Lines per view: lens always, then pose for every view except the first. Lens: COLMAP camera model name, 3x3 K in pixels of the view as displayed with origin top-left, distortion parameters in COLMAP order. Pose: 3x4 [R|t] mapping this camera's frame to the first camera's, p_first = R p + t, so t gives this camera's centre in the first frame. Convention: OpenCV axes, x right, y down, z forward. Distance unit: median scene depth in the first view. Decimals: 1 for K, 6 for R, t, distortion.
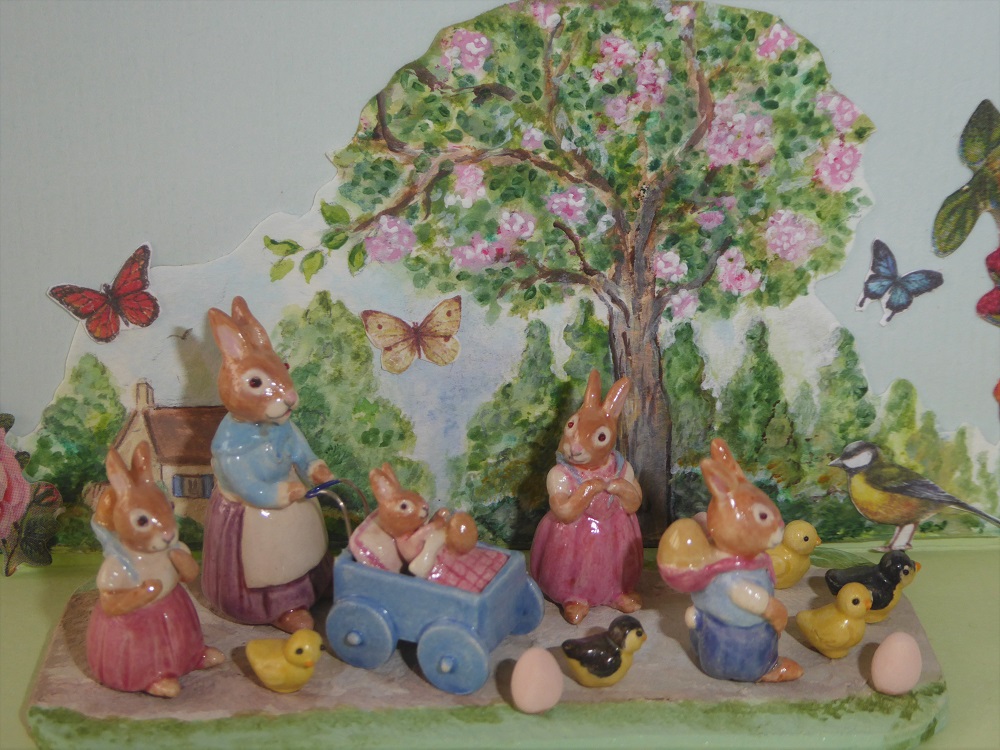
lens RADIAL K [[1639.3, 0, 470.2], [0, 1639.3, 334.9], [0, 0, 1]] dist [0.045005, 0.000000]
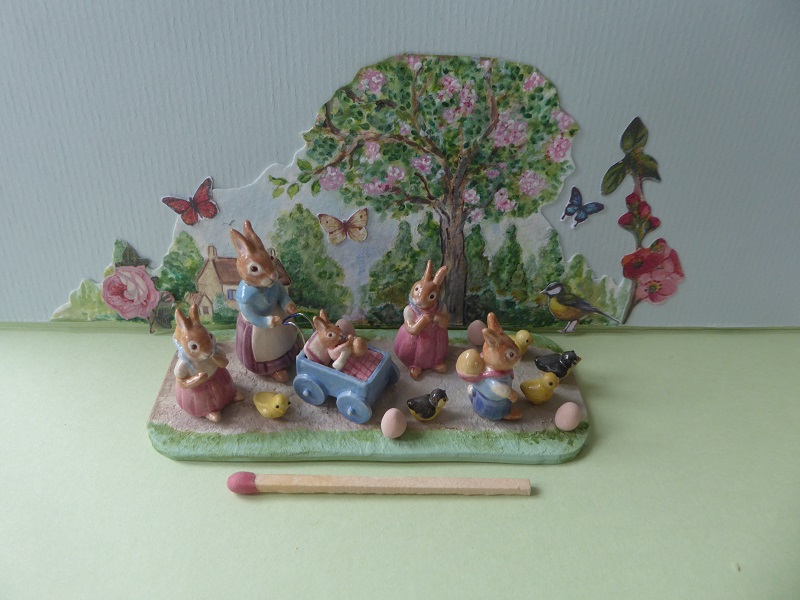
lens RADIAL K [[501.6, 0, 396.1], [0, 501.6, 262.9], [0, 0, 1]] dist [-0.002188, 0.014652]
pose [[0.999394, 0.028232, 0.020377, 0.019044], [-0.030661, 0.990926, 0.130862, -0.039085], [-0.016498, -0.131408, 0.991191, 0.379920]]
